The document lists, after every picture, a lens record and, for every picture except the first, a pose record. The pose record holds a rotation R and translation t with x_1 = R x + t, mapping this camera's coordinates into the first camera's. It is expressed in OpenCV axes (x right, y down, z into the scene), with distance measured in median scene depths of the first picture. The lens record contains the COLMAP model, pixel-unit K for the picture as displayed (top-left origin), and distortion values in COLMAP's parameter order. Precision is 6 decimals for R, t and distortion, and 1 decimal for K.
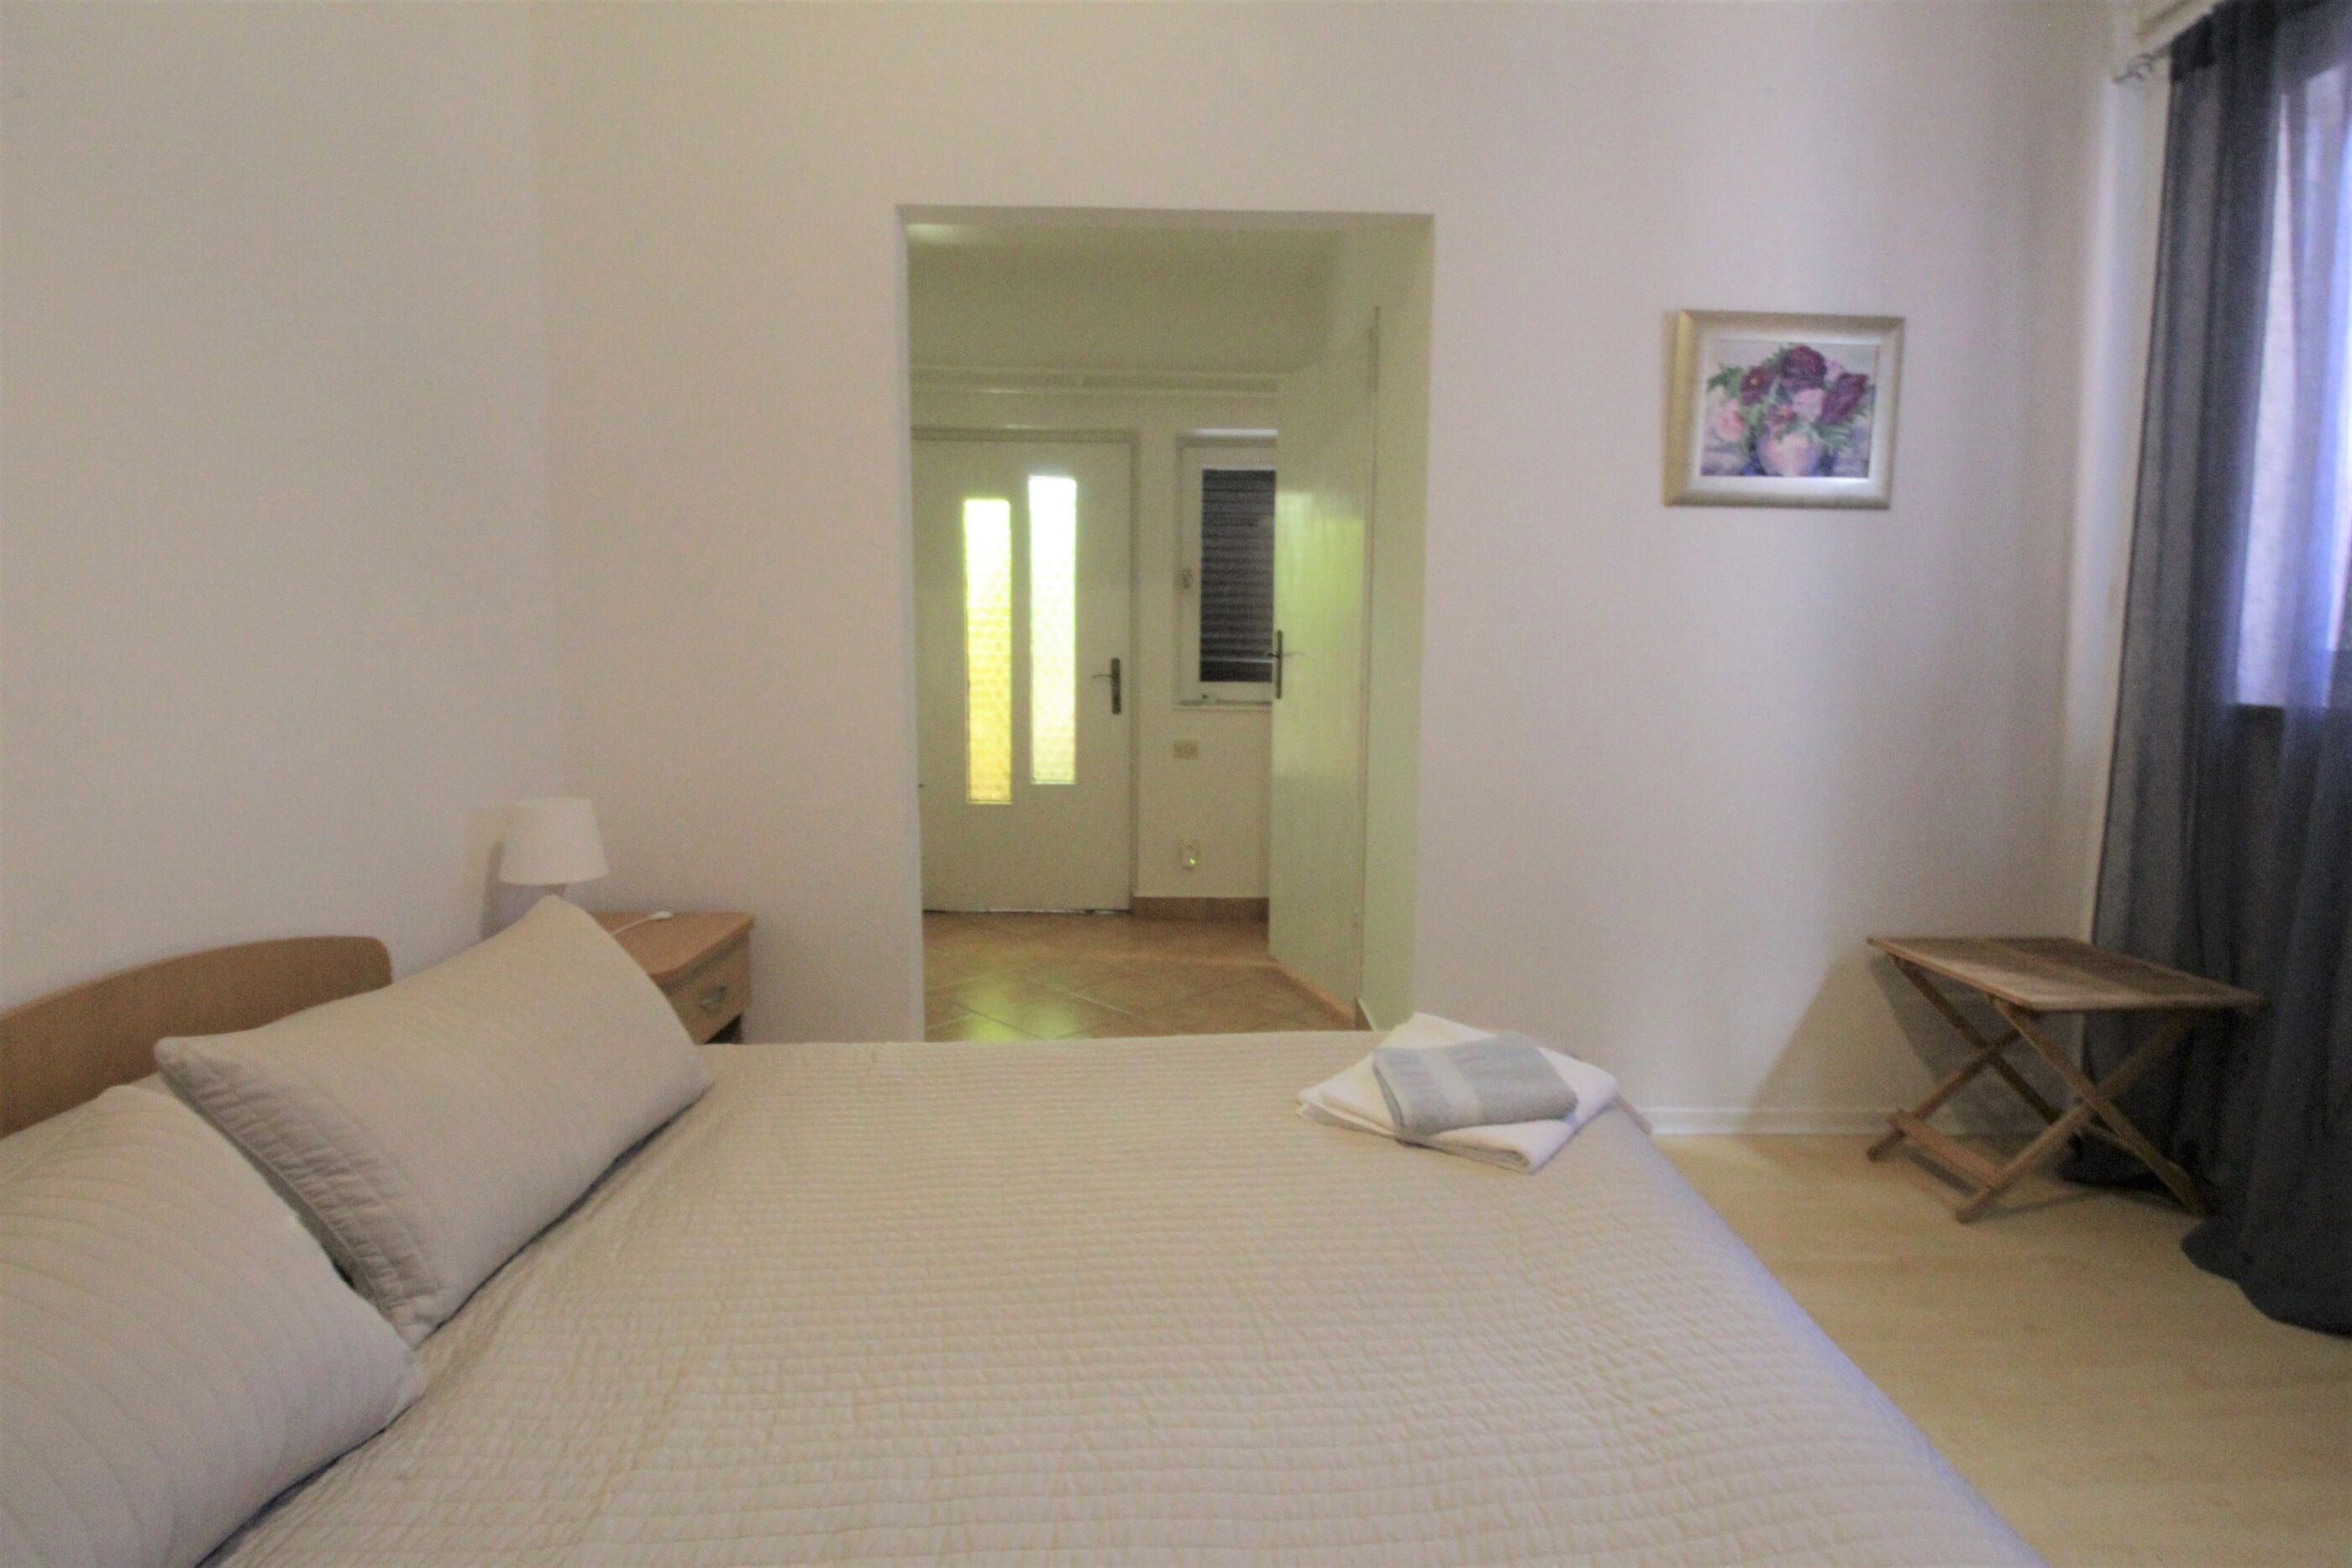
lens RADIAL K [[1096.4, 0, 1211.5], [0, 1096.4, 767.0], [0, 0, 1]] dist [0.001011, -0.010945]
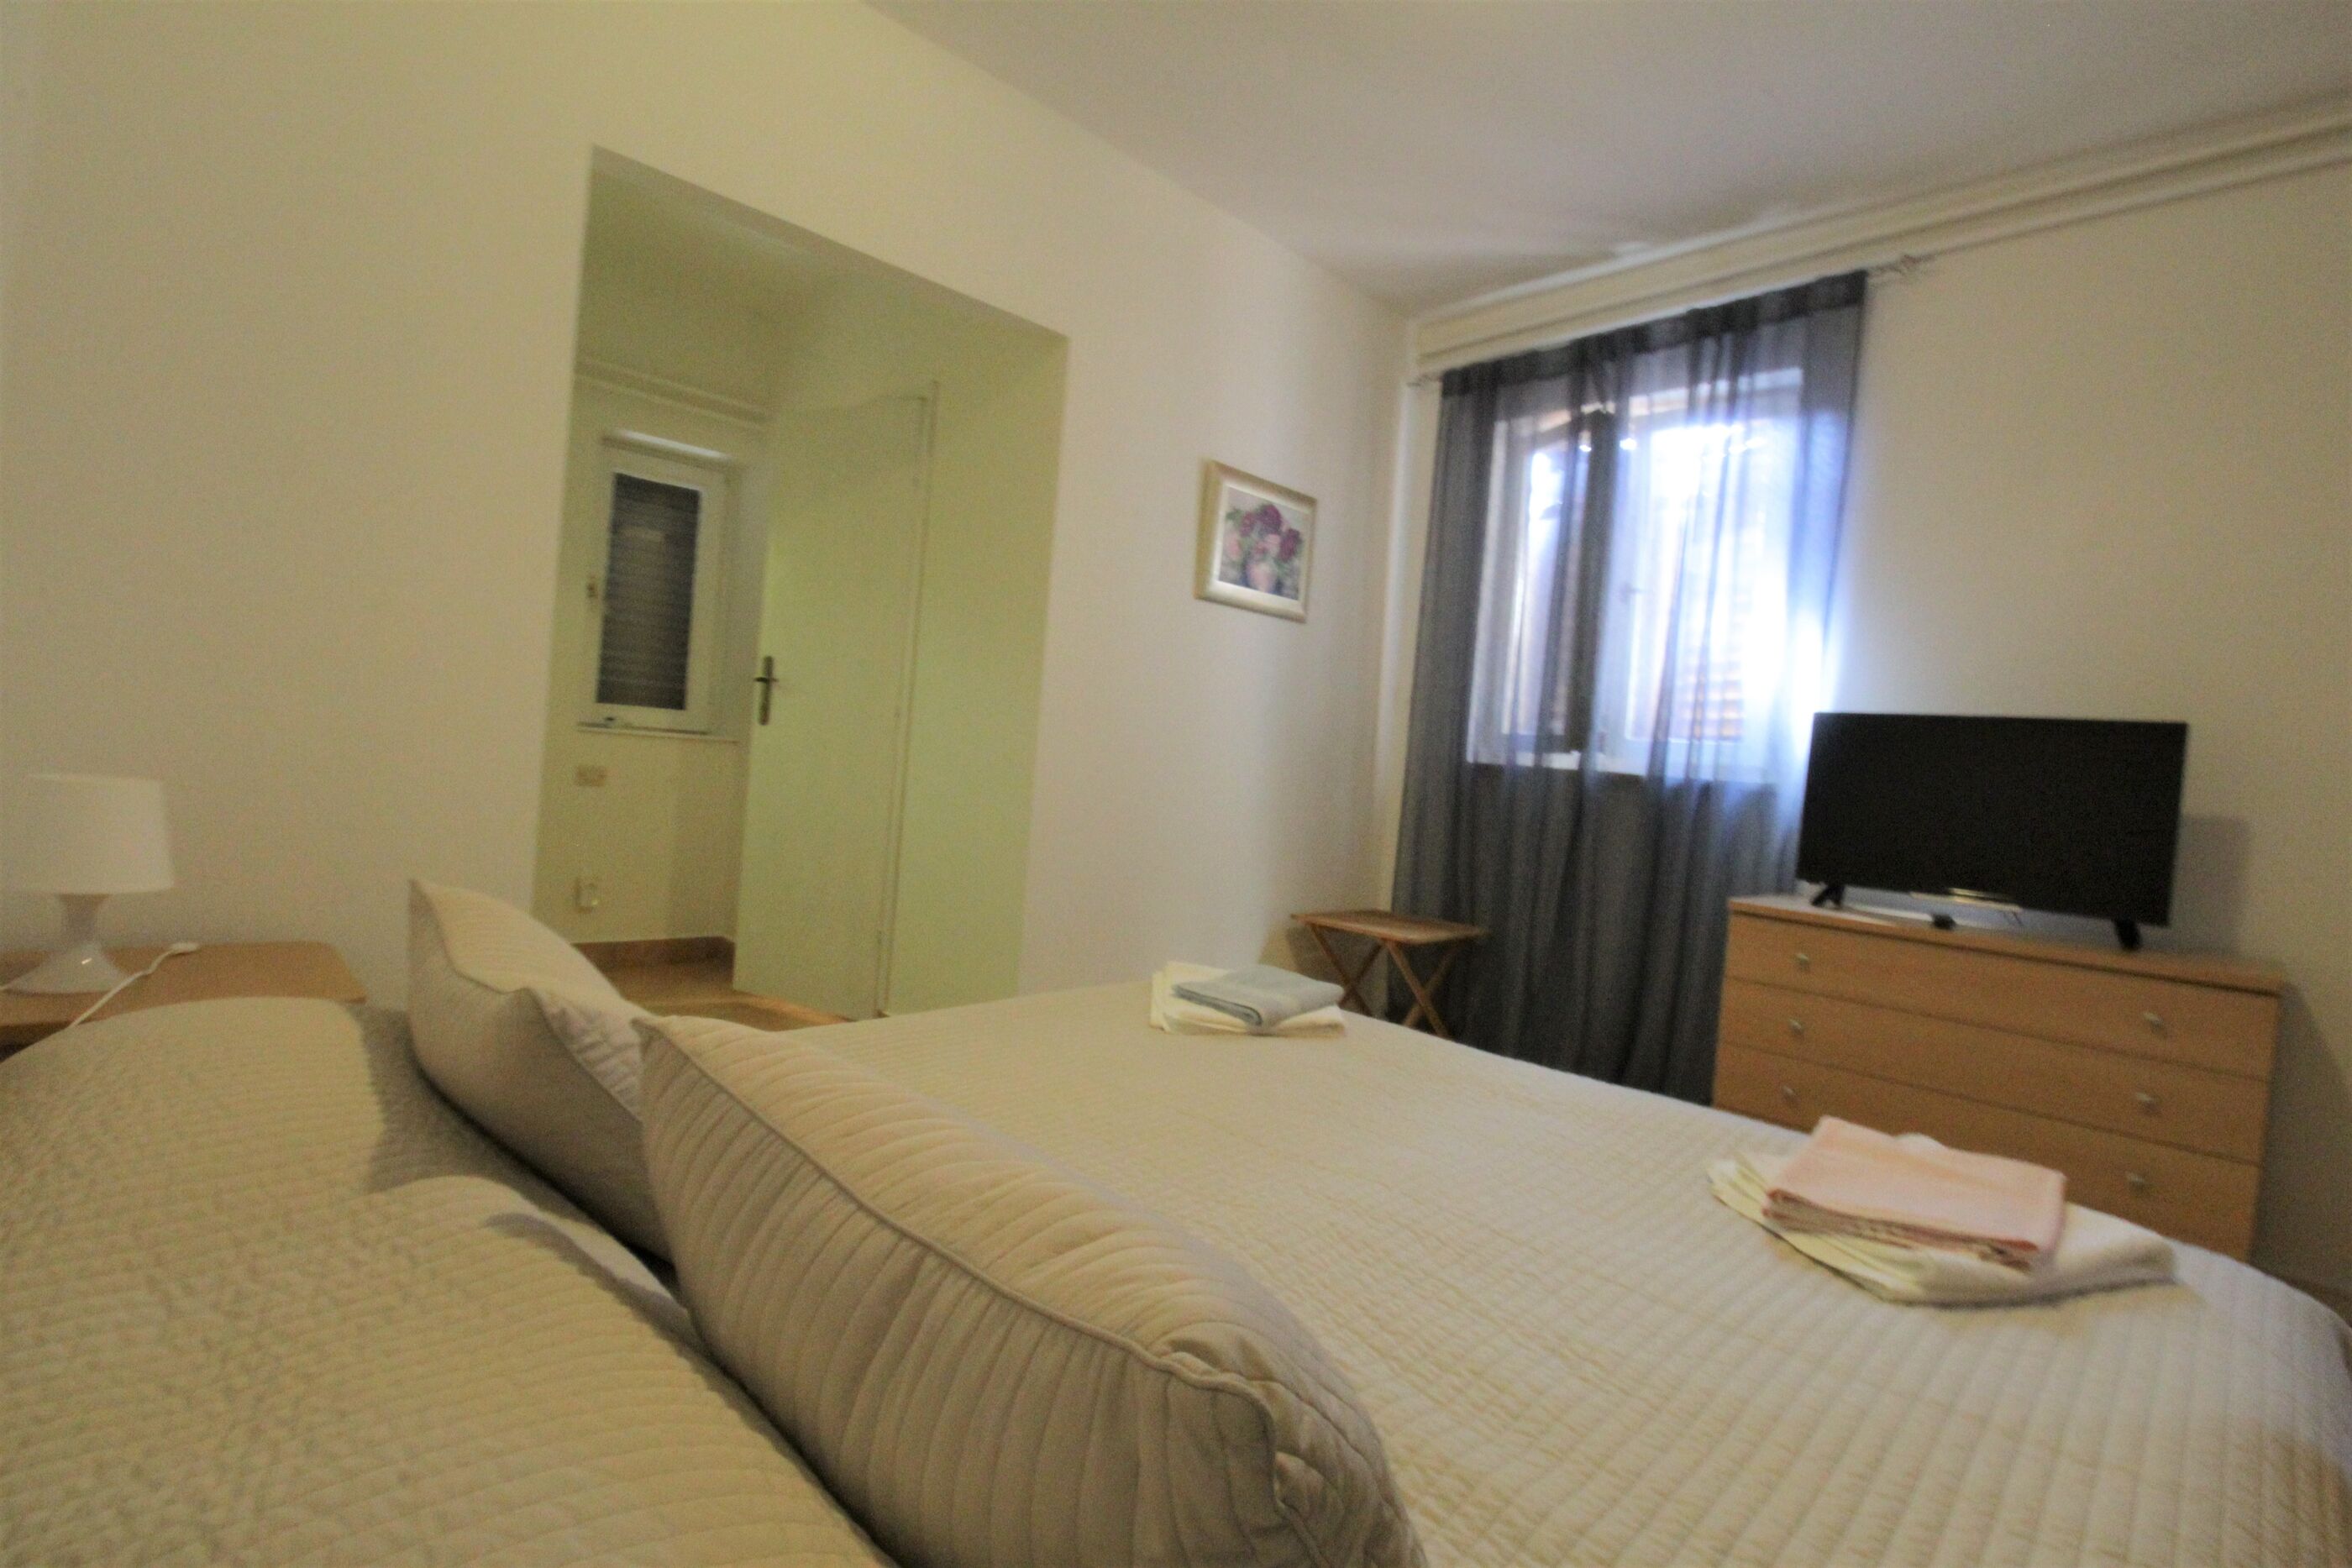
lens RADIAL K [[1097.3, 0, 1195.0], [0, 1097.3, 778.3], [0, 0, 1]] dist [-0.000386, -0.012775]
pose [[0.732678, 0.042356, 0.679257, -0.503384], [-0.006994, 0.998477, -0.054718, 0.058270], [-0.680540, 0.035340, 0.731858, 0.017300]]
